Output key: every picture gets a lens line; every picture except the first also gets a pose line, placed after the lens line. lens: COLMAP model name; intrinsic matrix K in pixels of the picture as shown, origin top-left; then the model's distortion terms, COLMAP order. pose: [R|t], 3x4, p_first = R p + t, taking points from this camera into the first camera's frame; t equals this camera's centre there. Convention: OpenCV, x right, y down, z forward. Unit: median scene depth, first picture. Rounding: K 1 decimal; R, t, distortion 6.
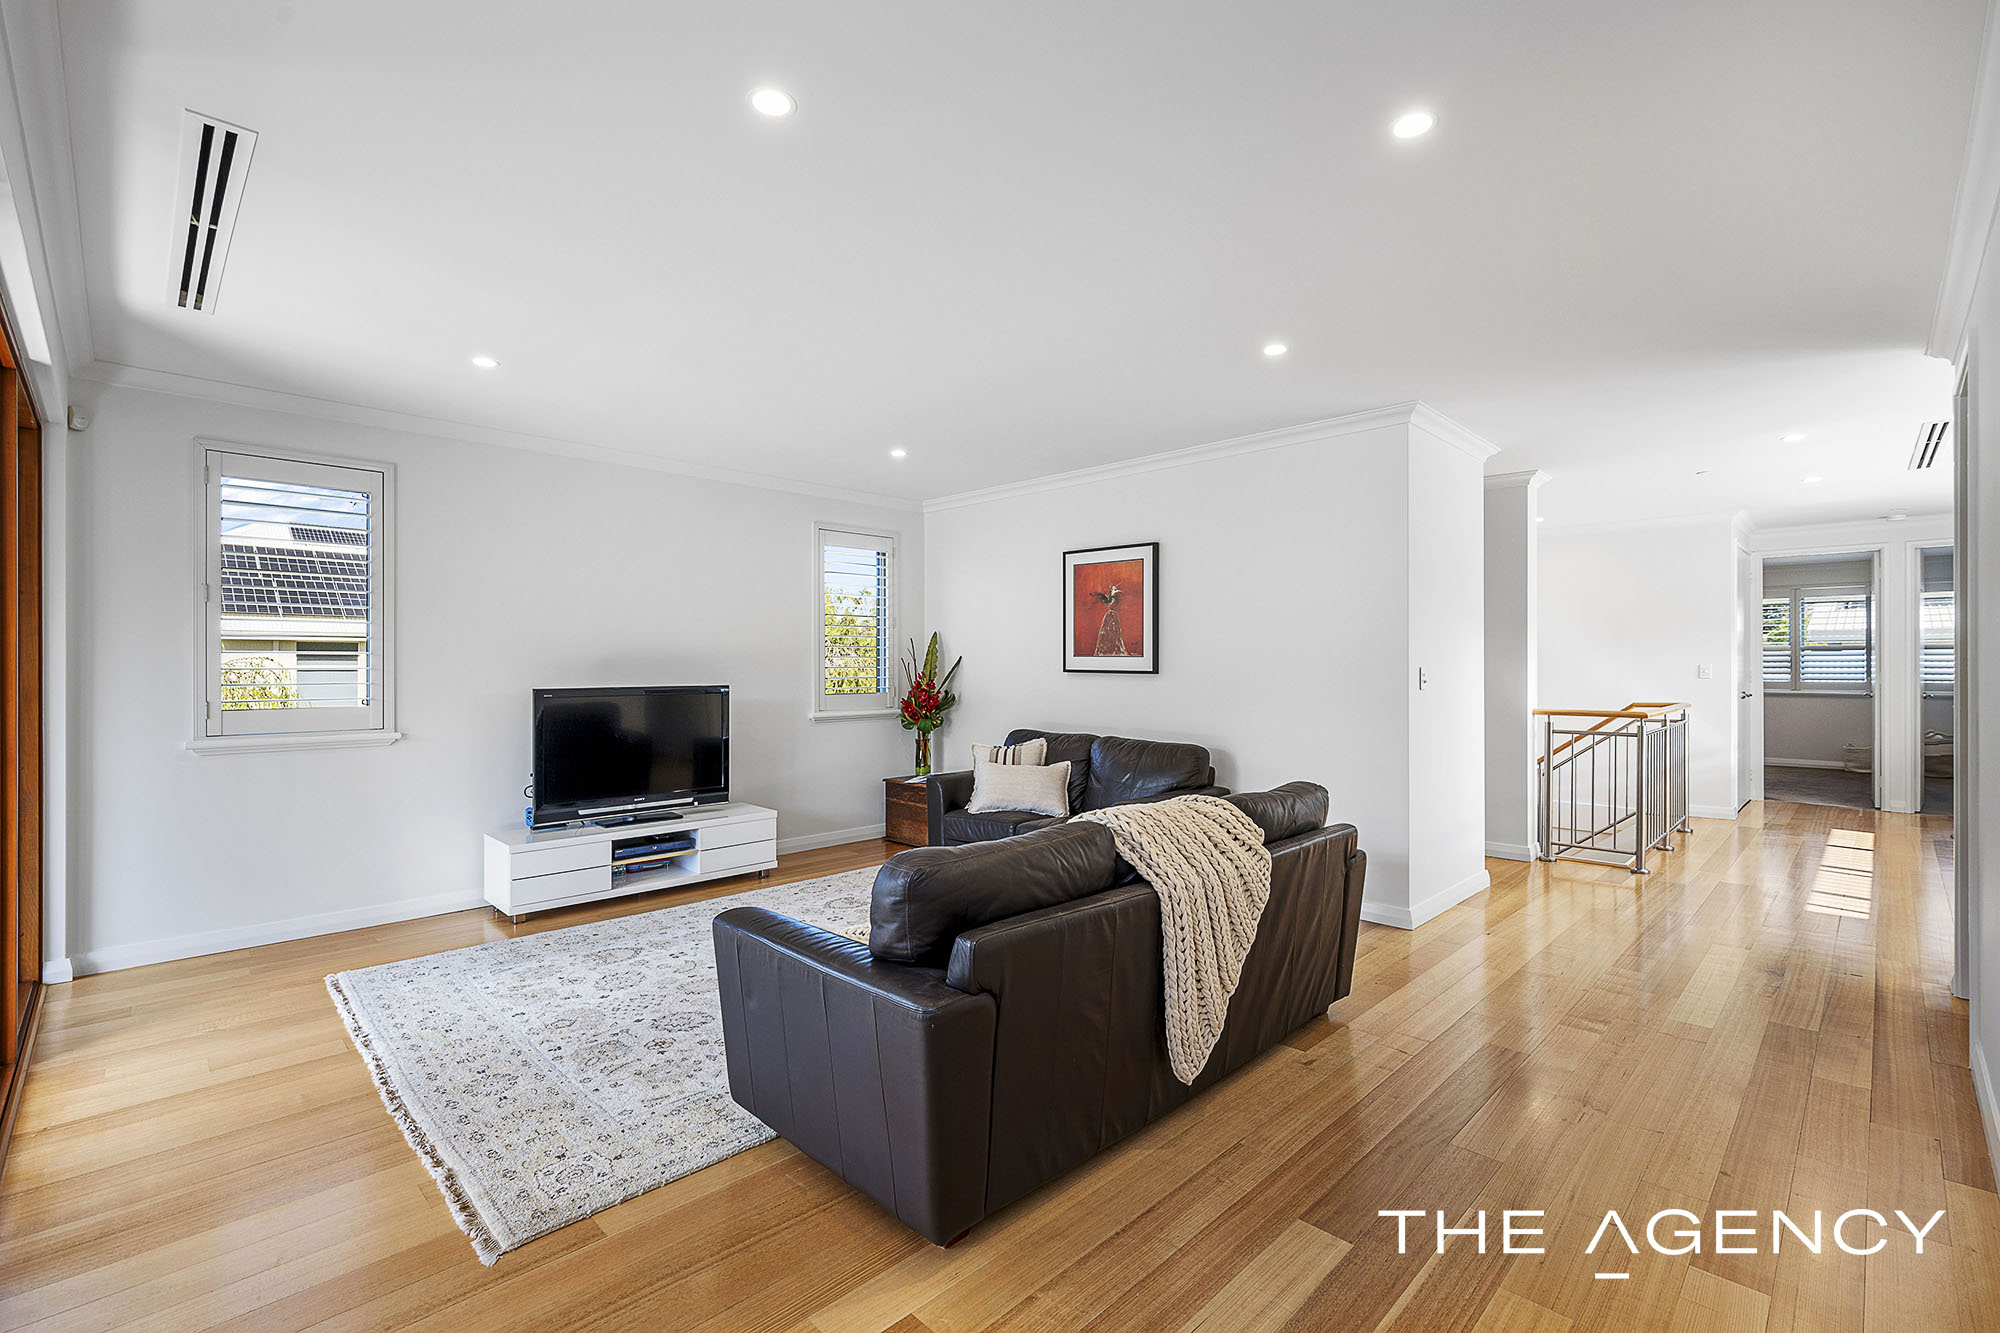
lens RADIAL K [[886.7, 0, 1007.3], [0, 886.7, 665.0], [0, 0, 1]] dist [0.004342, 0.000175]
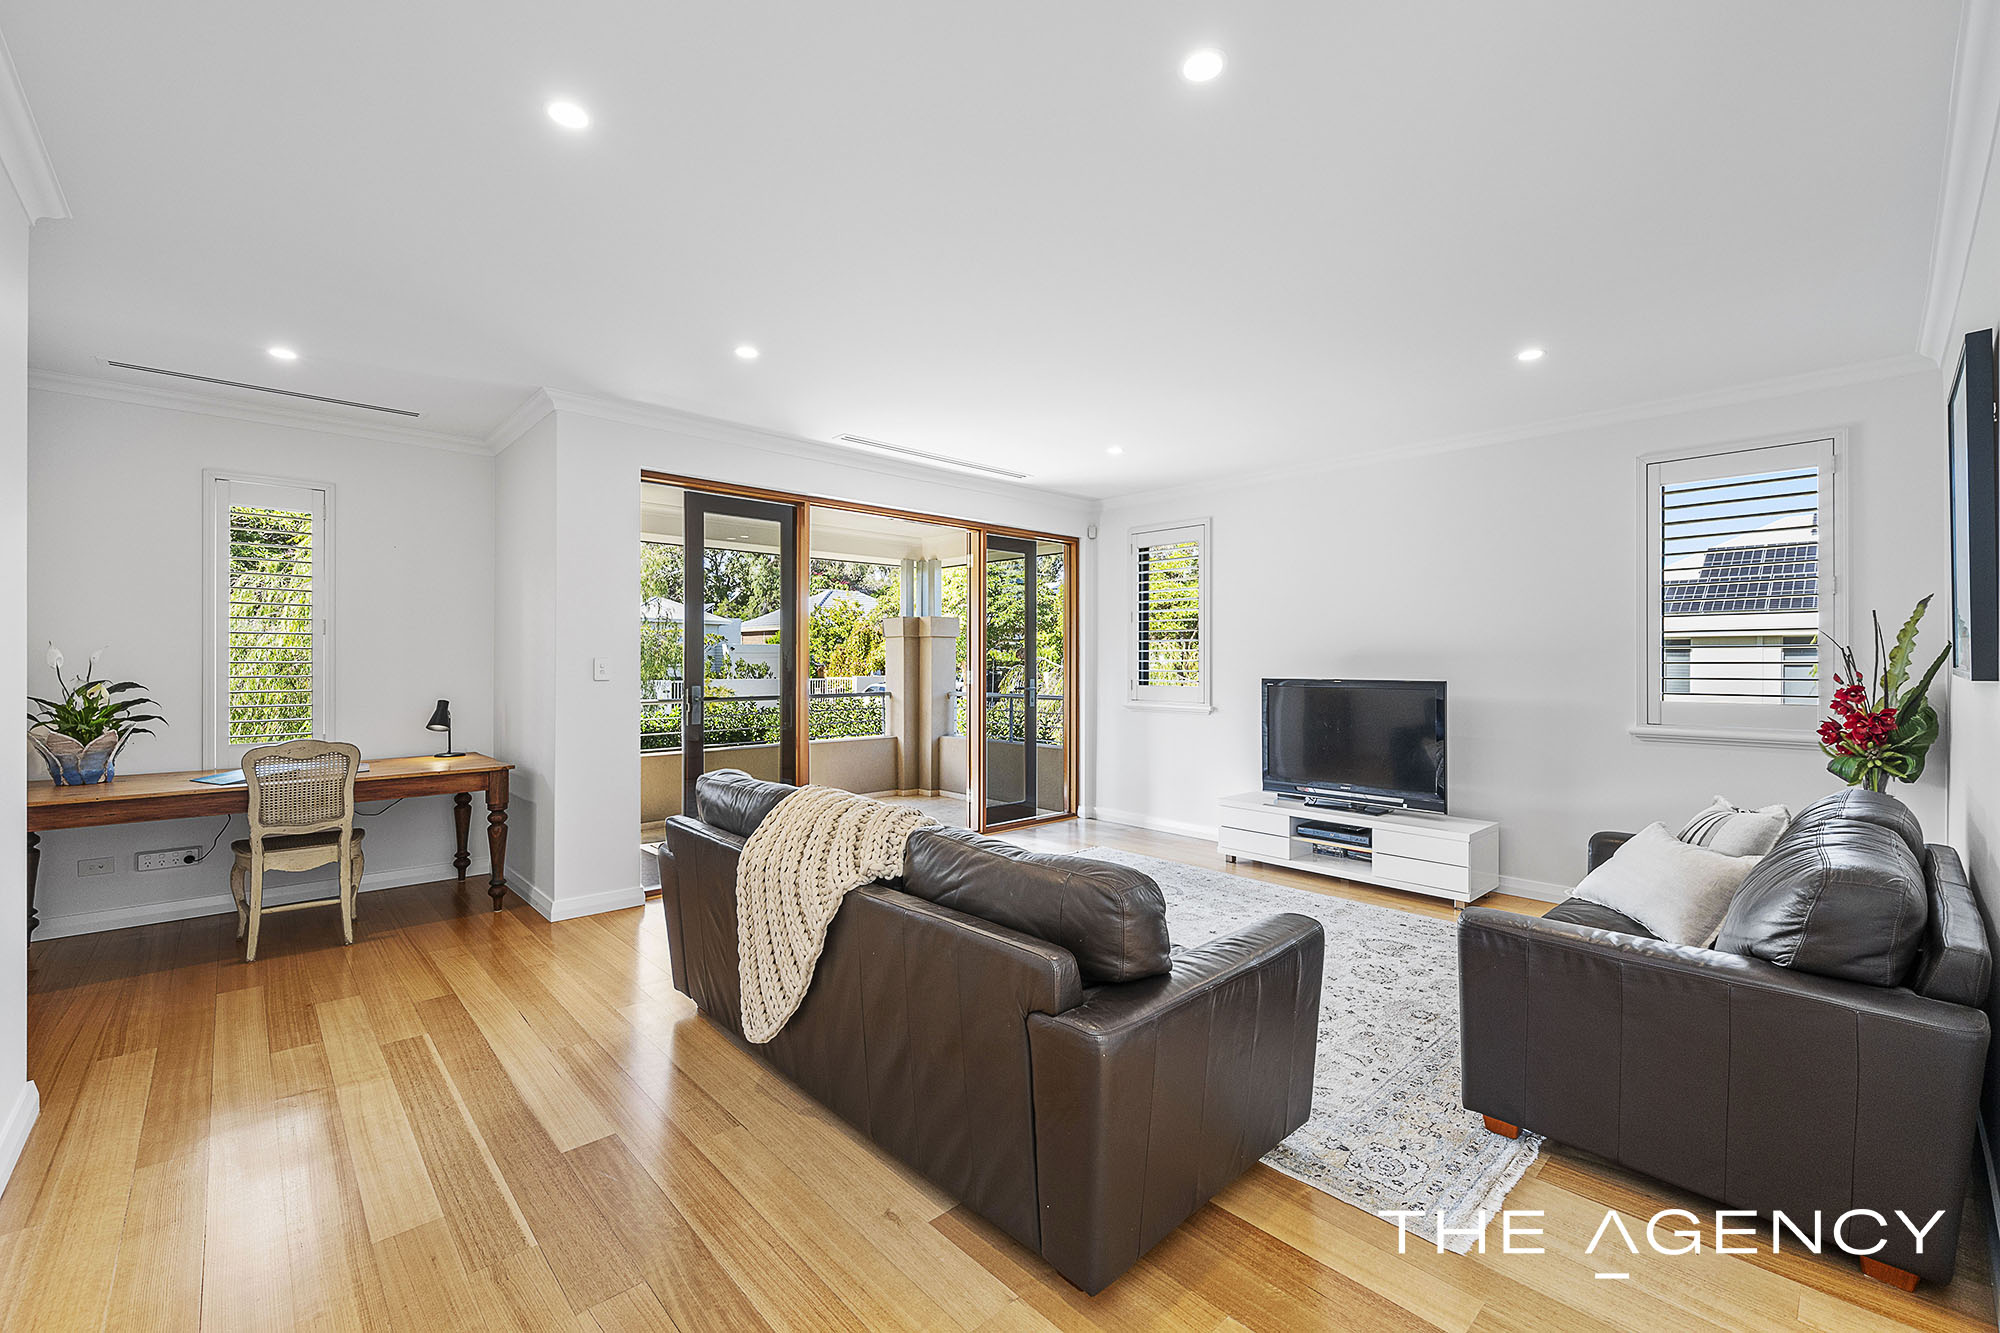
lens RADIAL K [[835.9, 0, 1008.5], [0, 835.9, 661.3], [0, 0, 1]] dist [0.000666, 0.000243]
pose [[-0.030748, 0.000808, -0.999527, 0.568249], [-0.000330, 1.000000, 0.000818, 0.001953], [0.999527, 0.000355, -0.030748, 0.625940]]
